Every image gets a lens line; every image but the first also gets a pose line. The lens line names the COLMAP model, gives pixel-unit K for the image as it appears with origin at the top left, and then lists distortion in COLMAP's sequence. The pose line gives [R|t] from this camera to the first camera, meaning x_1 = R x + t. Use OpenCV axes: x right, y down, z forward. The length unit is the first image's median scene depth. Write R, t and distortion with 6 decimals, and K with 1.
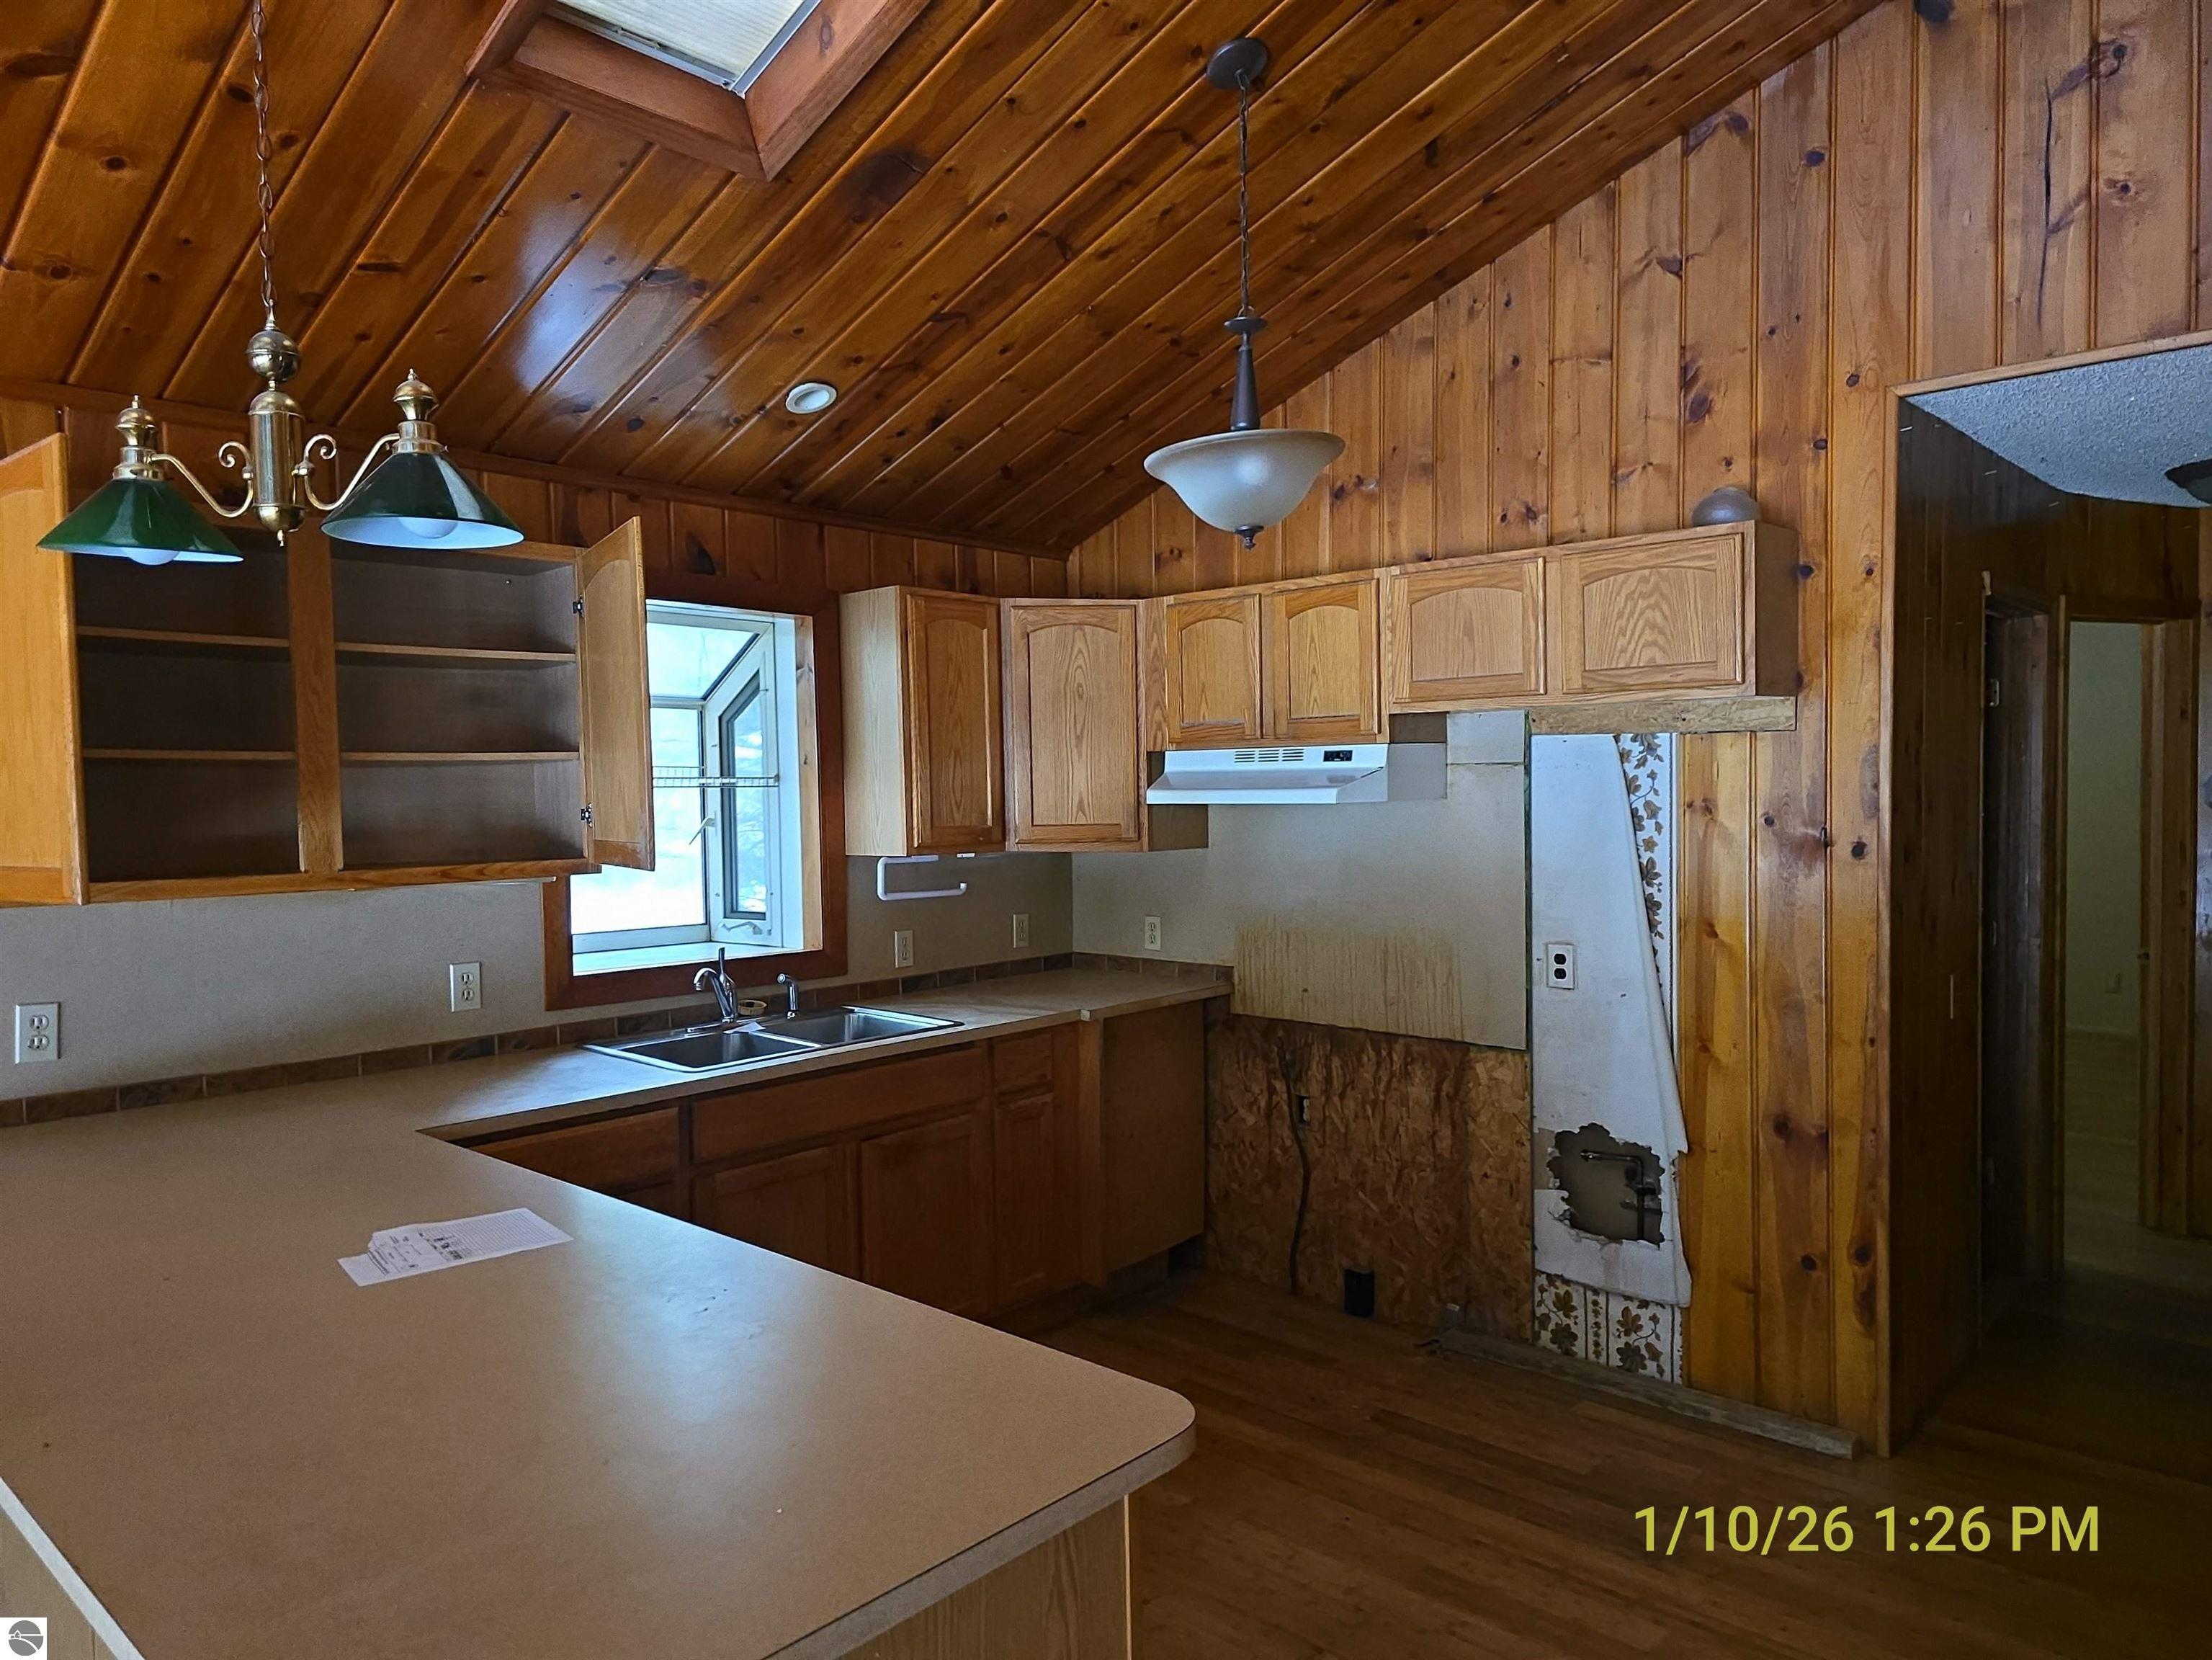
lens RADIAL K [[1481.2, 0, 1115.1], [0, 1481.2, 836.0], [0, 0, 1]] dist [0.068053, -0.057300]
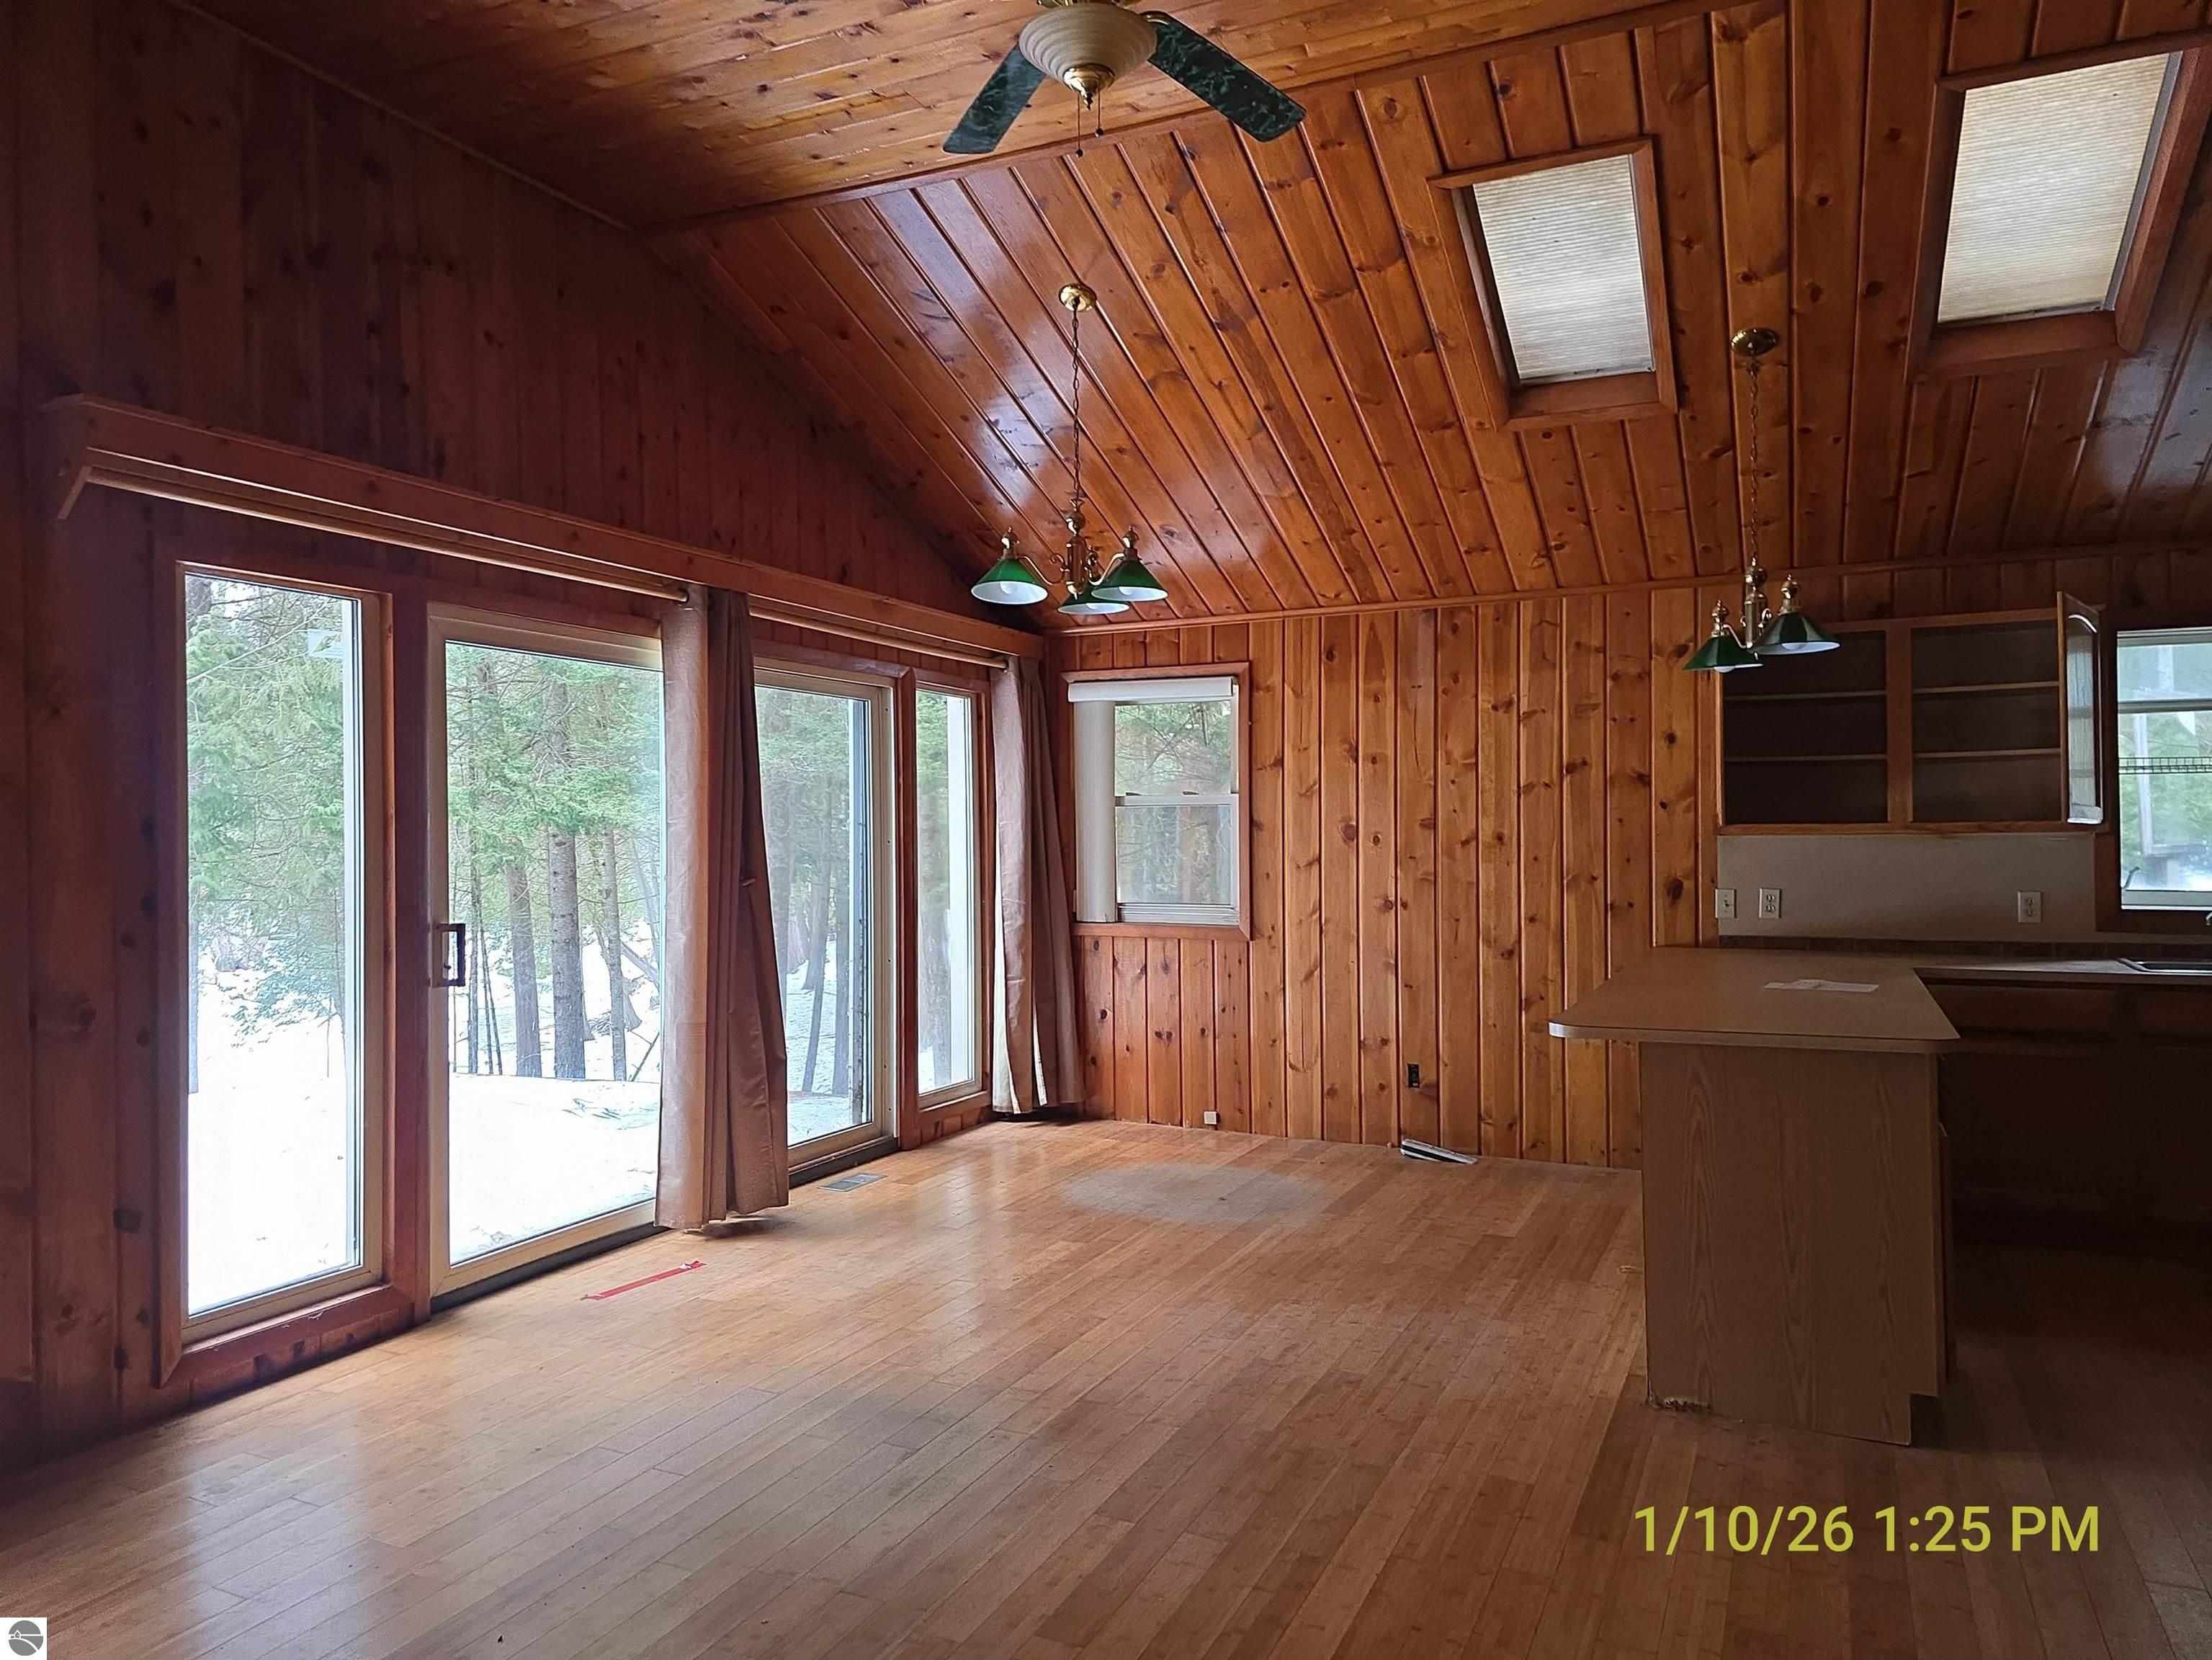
lens RADIAL K [[1481.2, 0, 1108.4], [0, 1481.2, 828.0], [0, 0, 1]] dist [0.068053, -0.057300]
pose [[0.296092, 0.004819, -0.955147, 0.768892], [-0.029069, 0.999570, -0.003968, 0.057385], [0.954717, 0.028940, 0.296105, -0.344415]]
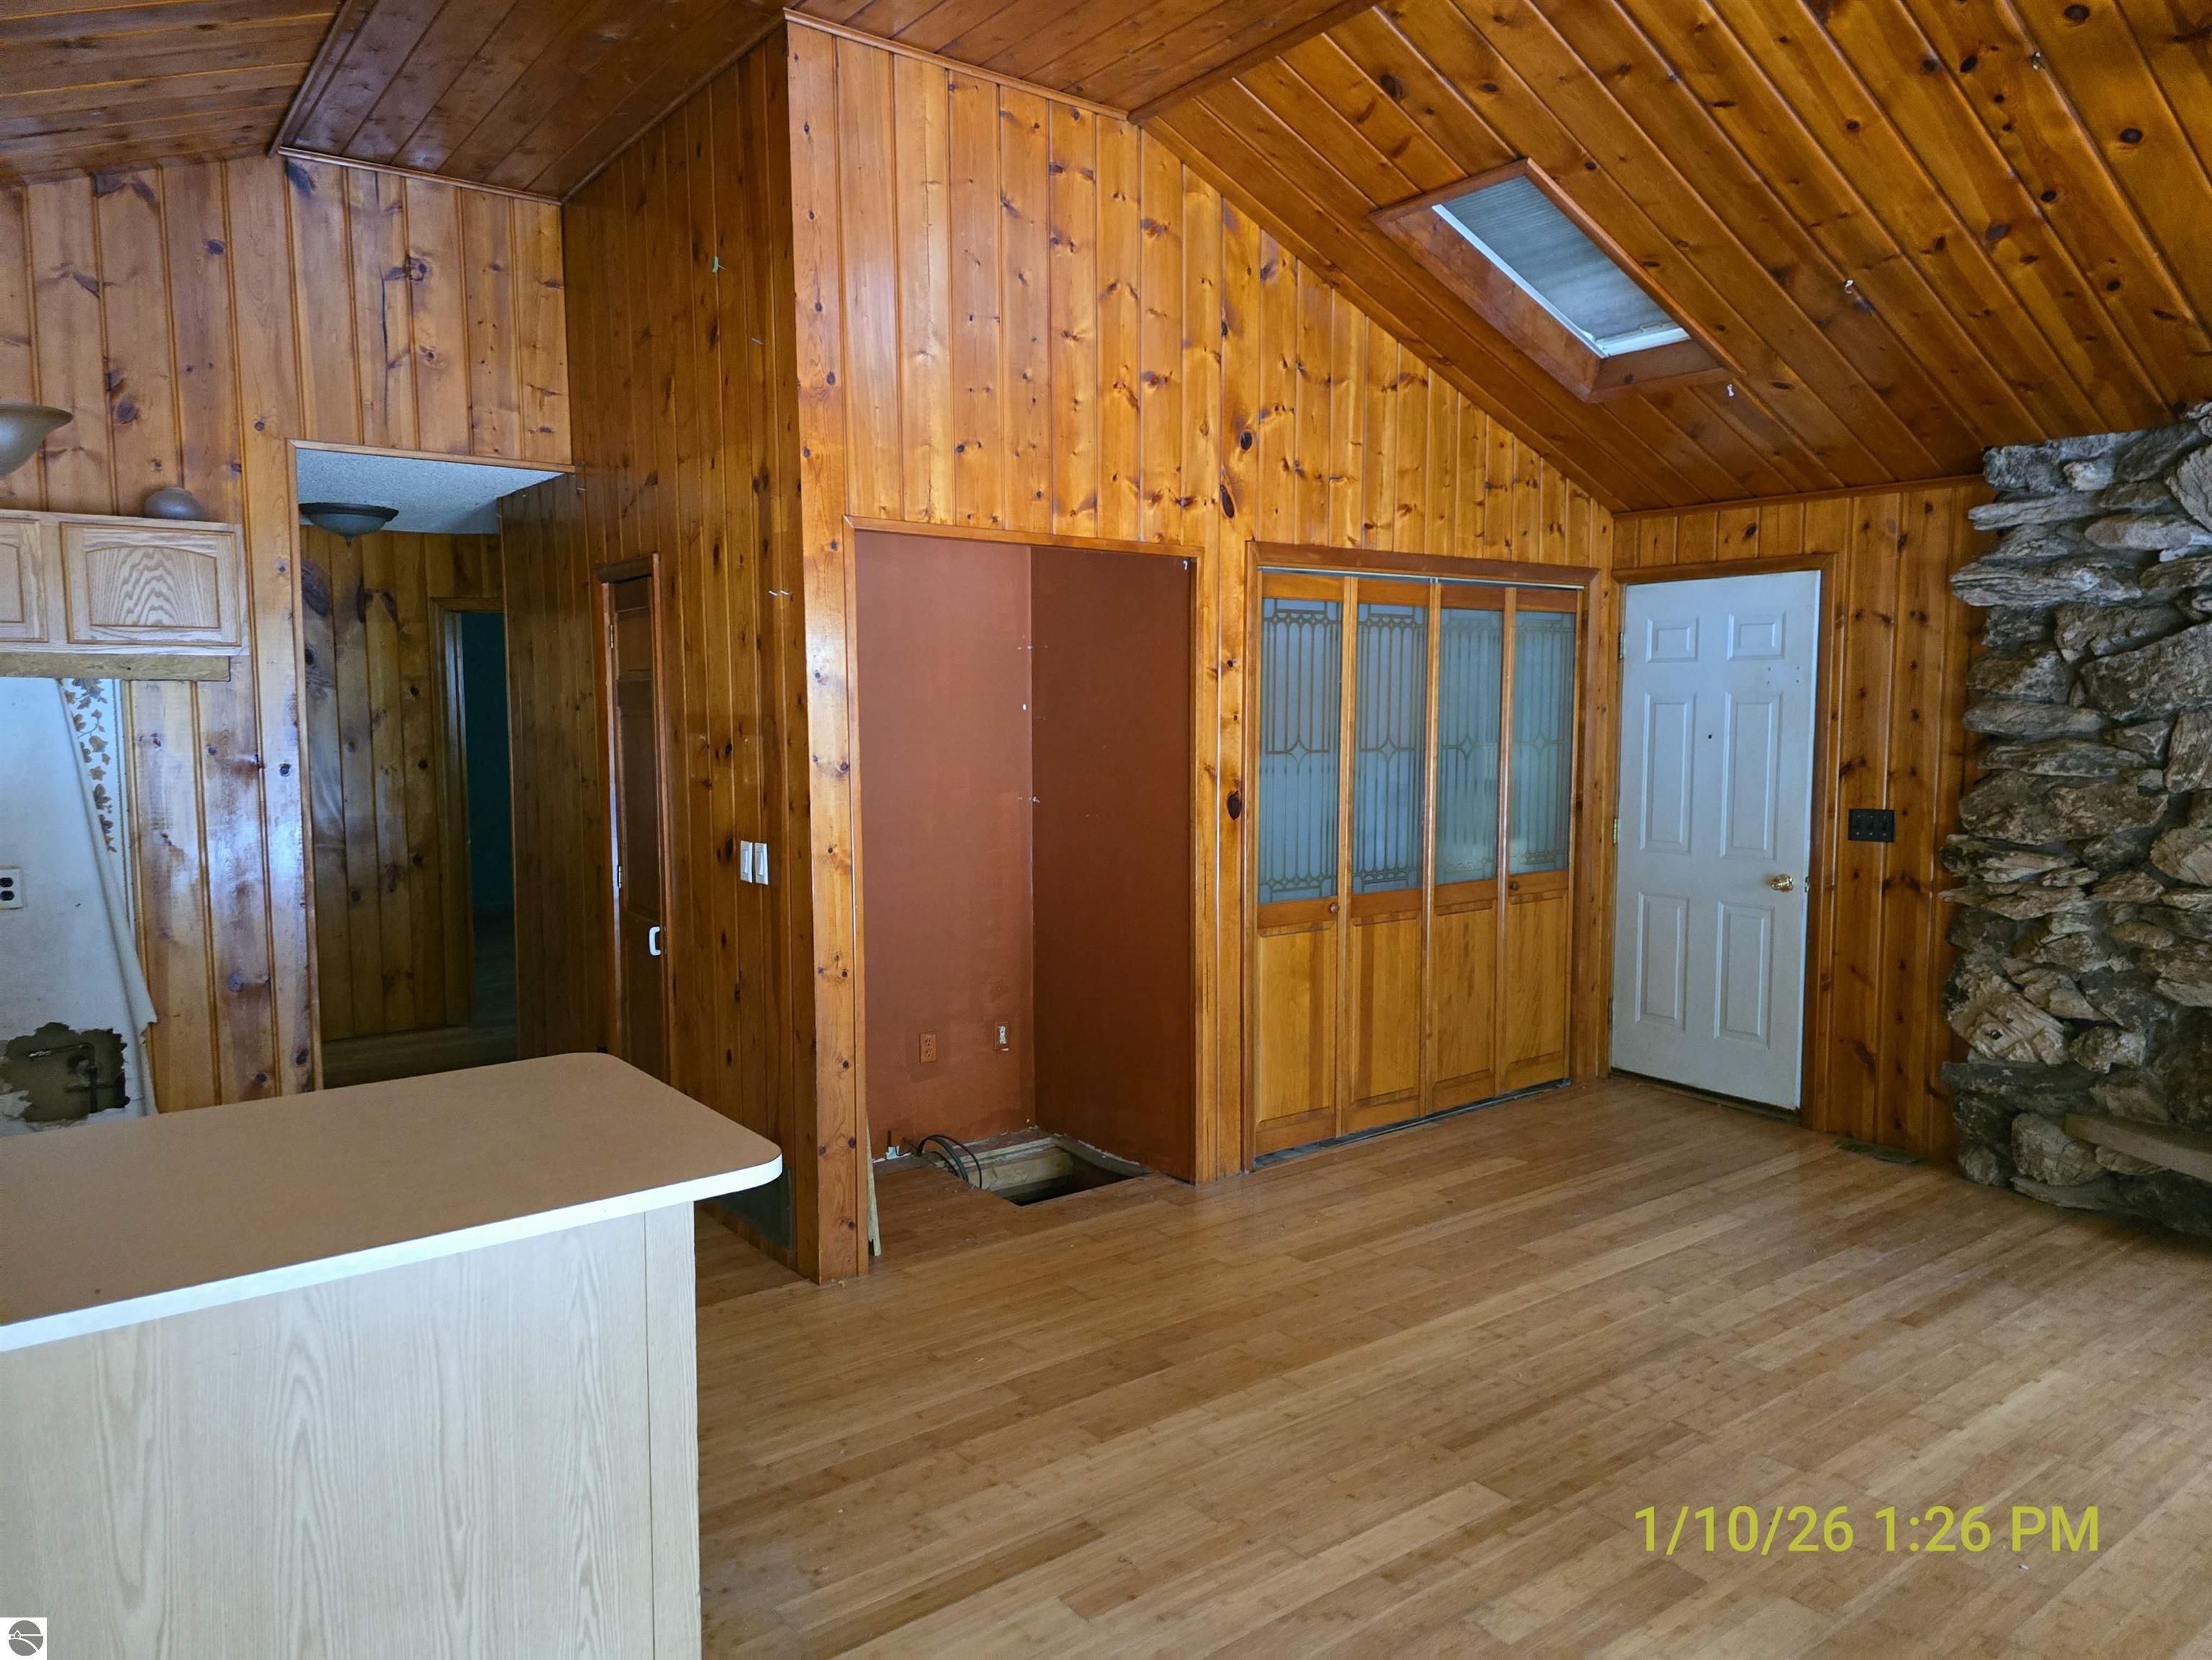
lens RADIAL K [[1481.2, 0, 1102.4], [0, 1481.2, 840.8], [0, 0, 1]] dist [0.068053, -0.057300]
pose [[0.170994, -0.078914, 0.982107, -0.741861], [0.038419, 0.996563, 0.073387, 0.001868], [-0.984523, 0.025183, 0.173438, 0.016060]]
